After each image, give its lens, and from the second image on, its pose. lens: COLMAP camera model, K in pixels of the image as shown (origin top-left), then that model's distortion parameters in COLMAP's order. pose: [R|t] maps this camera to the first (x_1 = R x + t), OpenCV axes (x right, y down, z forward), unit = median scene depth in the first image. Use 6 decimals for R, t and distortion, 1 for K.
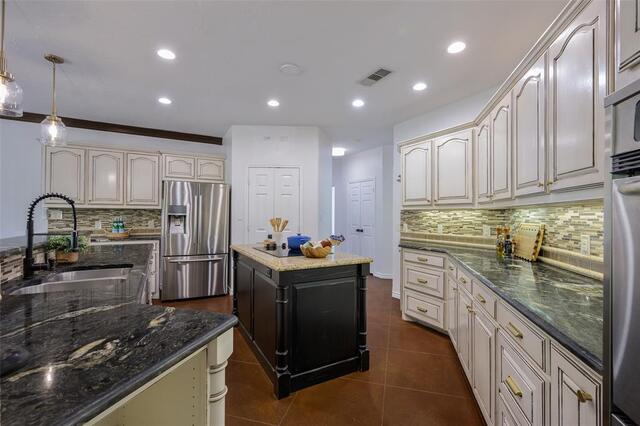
lens RADIAL K [[284.0, 0, 321.5], [0, 284.0, 213.6], [0, 0, 1]] dist [-0.001931, -0.000056]
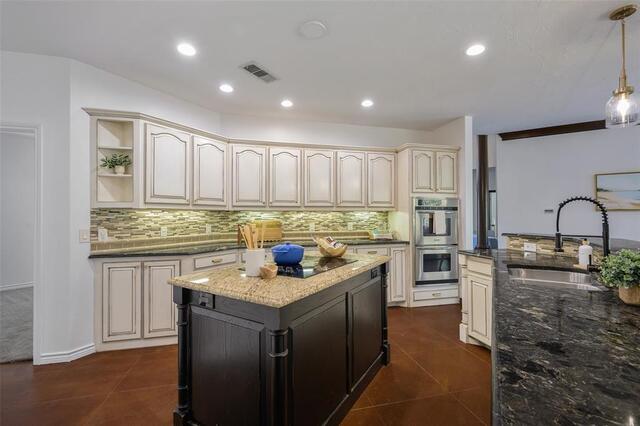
lens RADIAL K [[284.0, 0, 321.5], [0, 284.0, 213.6], [0, 0, 1]] dist [-0.001931, -0.000056]
pose [[-0.489415, 0.000377, 0.872051, -0.589458], [-0.005364, 0.999980, -0.003442, -0.000567], [-0.872034, -0.006363, -0.489403, 1.005648]]
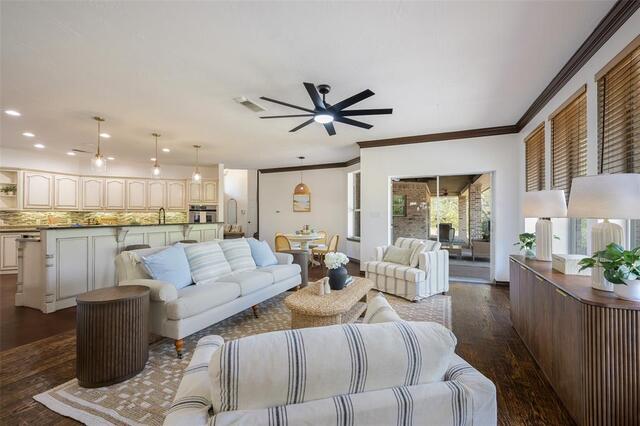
lens RADIAL K [[280.4, 0, 320.0], [0, 280.4, 213.0], [0, 0, 1]] dist [0.002713, 0.000753]
pose [[-0.607220, 0.001985, 0.794531, -2.074190], [-0.004835, 0.999969, -0.006193, 0.001255], [-0.794519, -0.007602, -0.607192, 0.665871]]
